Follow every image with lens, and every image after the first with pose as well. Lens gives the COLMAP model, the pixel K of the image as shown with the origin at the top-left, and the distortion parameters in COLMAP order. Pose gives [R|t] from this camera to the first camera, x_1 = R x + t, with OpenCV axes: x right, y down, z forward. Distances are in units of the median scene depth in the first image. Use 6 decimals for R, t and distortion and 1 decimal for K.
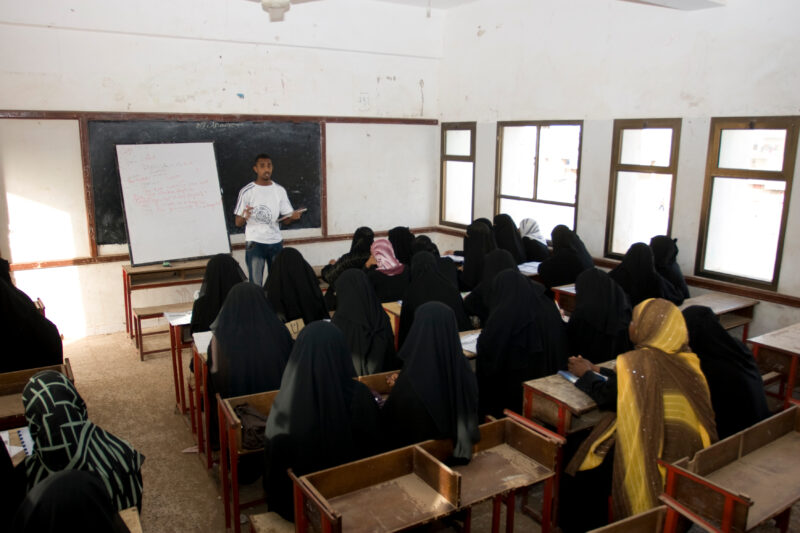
lens RADIAL K [[642.3, 0, 394.5], [0, 642.3, 267.5], [0, 0, 1]] dist [-0.092388, 0.065281]
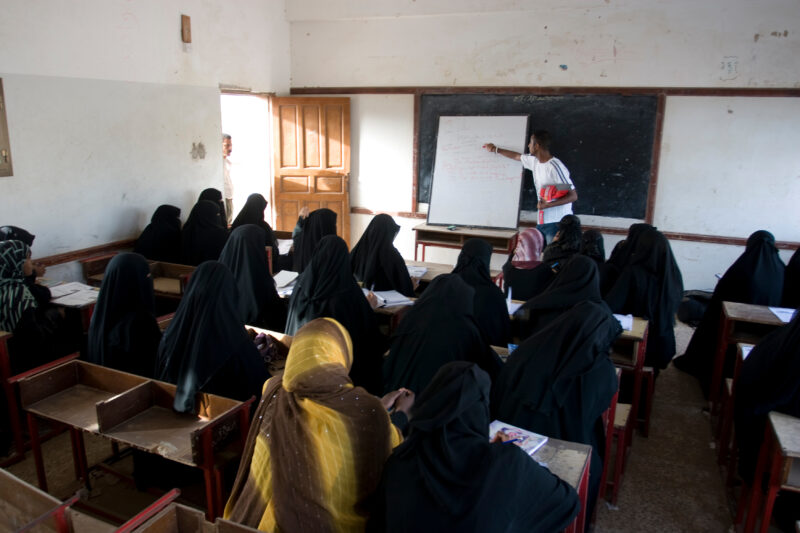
lens RADIAL K [[642.3, 0, 394.5], [0, 642.3, 267.5], [0, 0, 1]] dist [-0.092388, 0.065281]
pose [[0.540044, 0.194781, -0.818787, 0.457356], [-0.173259, 0.977743, 0.118319, -0.047443], [0.823610, 0.077965, 0.561772, 0.290416]]
